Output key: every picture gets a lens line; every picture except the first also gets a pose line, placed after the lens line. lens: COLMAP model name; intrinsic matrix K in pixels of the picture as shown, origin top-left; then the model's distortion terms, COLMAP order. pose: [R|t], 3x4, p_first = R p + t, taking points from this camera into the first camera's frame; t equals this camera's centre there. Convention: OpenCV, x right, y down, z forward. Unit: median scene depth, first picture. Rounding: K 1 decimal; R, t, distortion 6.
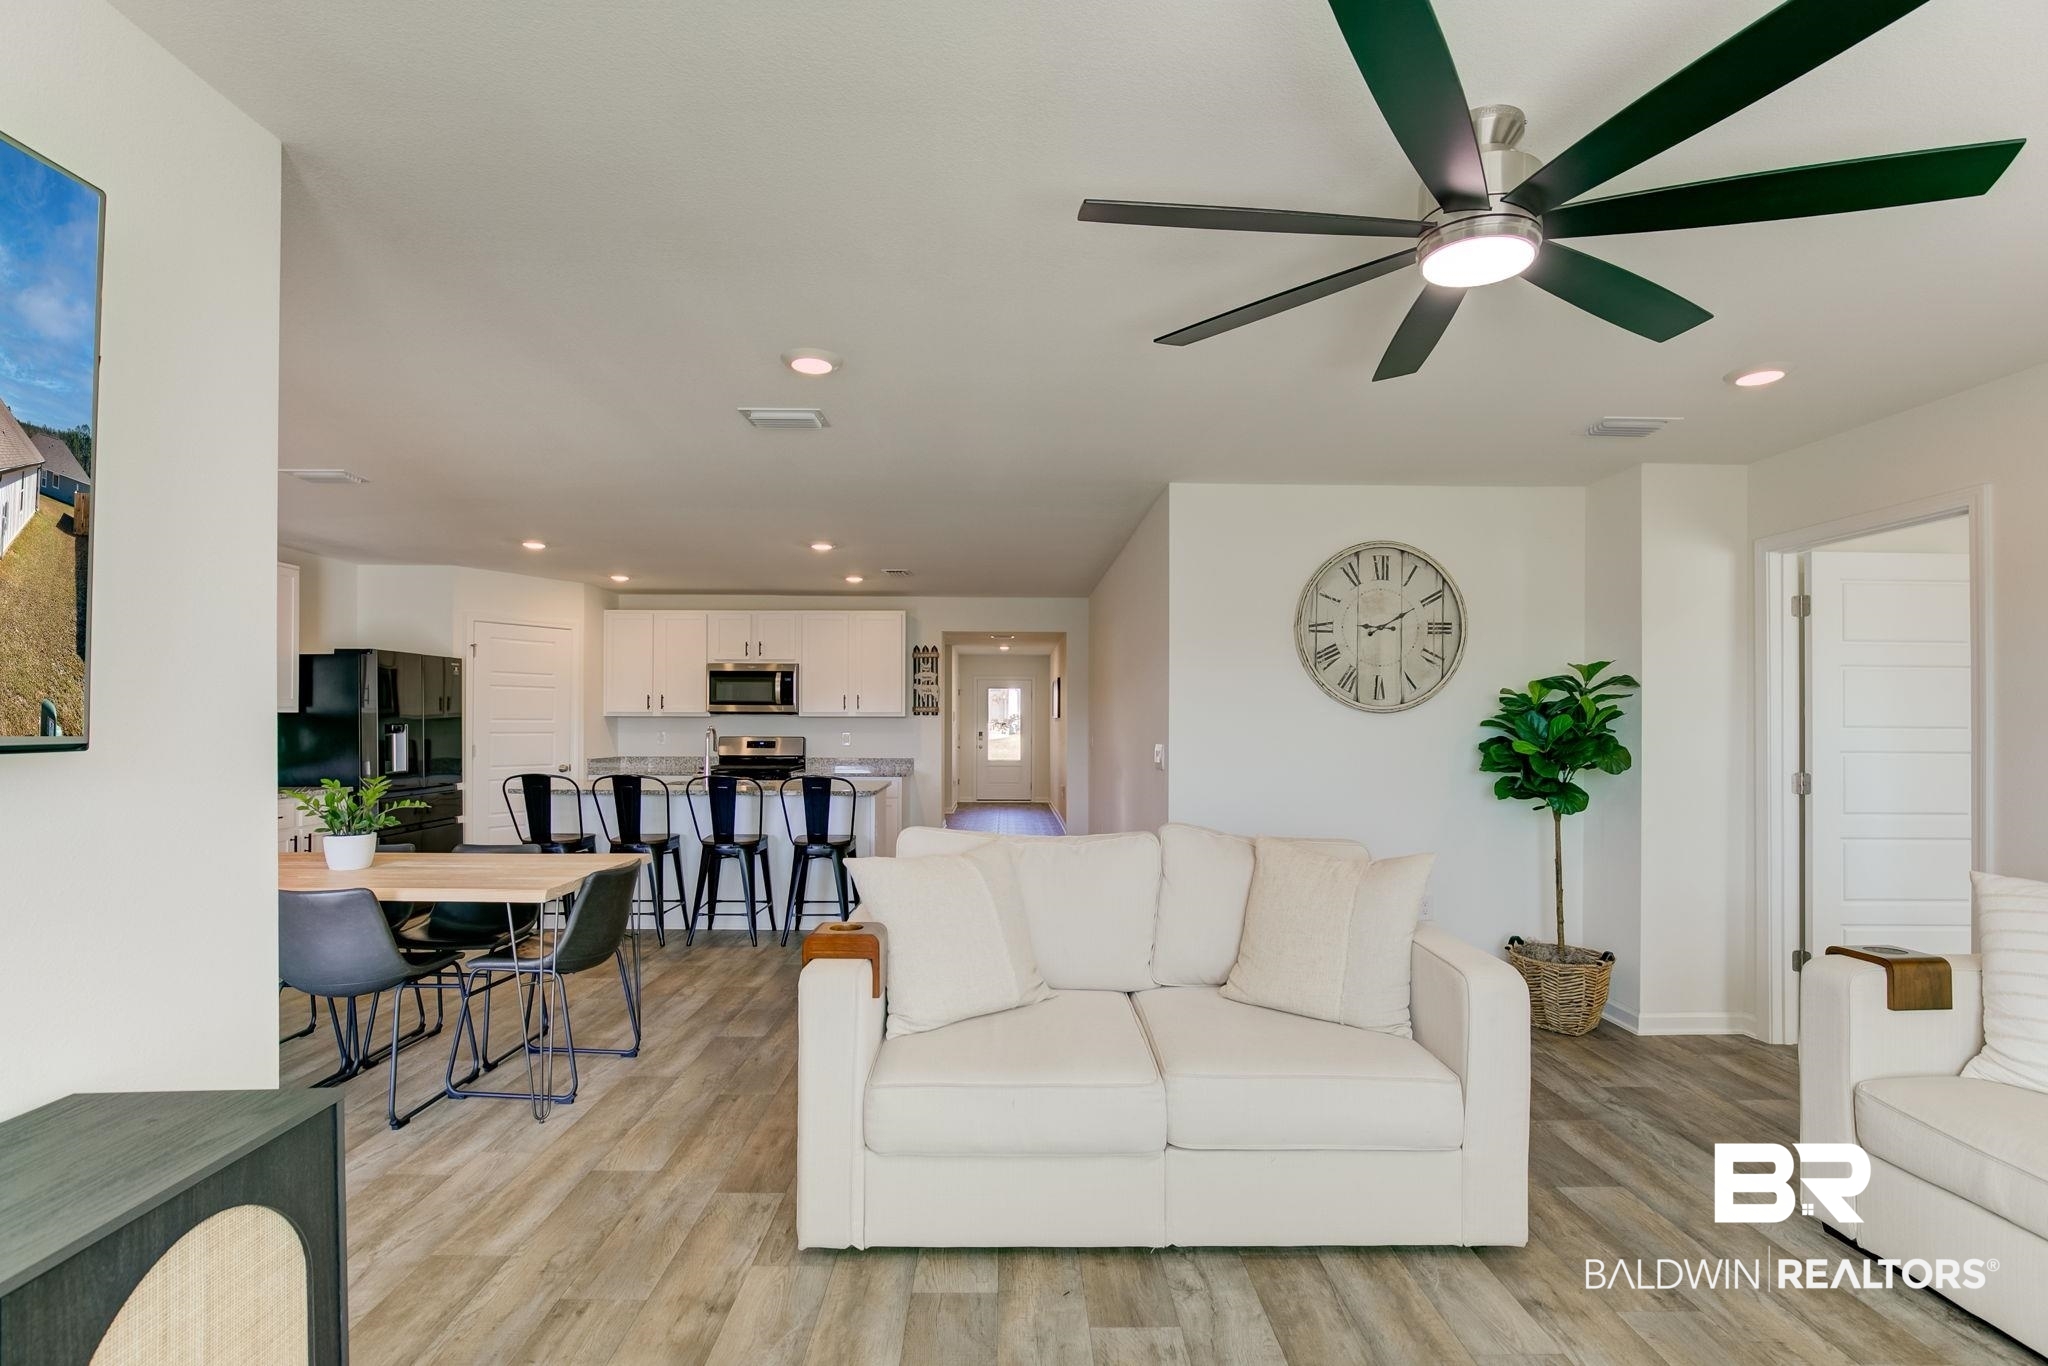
lens RADIAL K [[929.6, 0, 1014.1], [0, 929.6, 718.3], [0, 0, 1]] dist [-0.021695, 0.005255]
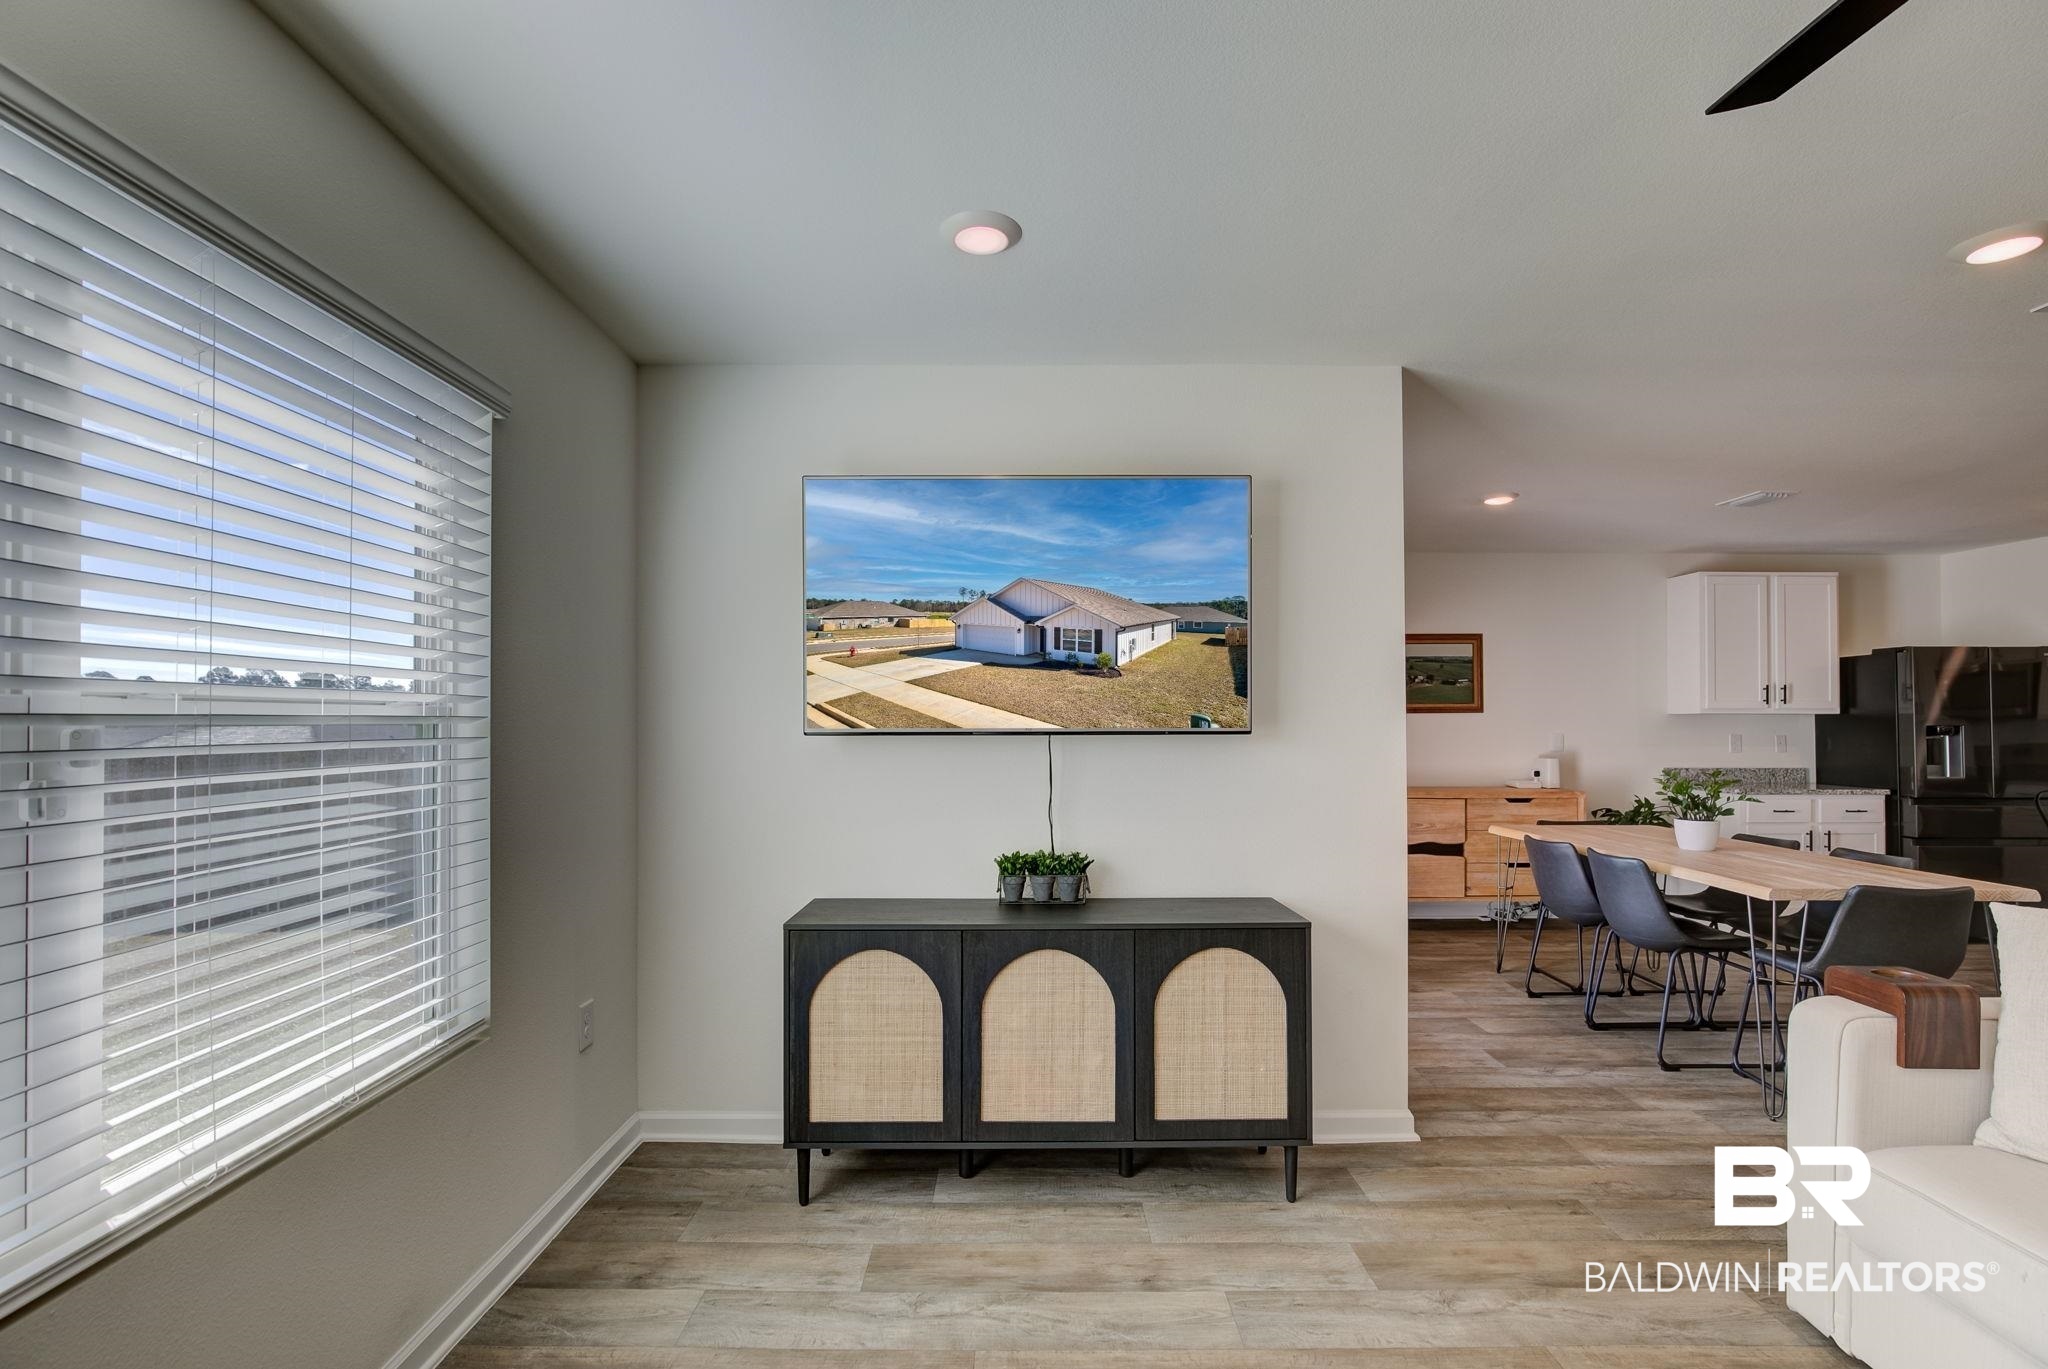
lens RADIAL K [[929.6, 0, 1025.3], [0, 929.6, 712.8], [0, 0, 1]] dist [-0.021695, 0.005255]
pose [[-0.016479, -0.011900, -0.999793, 0.226353], [0.001477, 0.999928, -0.011926, 0.003053], [0.999863, -0.001673, -0.016460, 0.093859]]
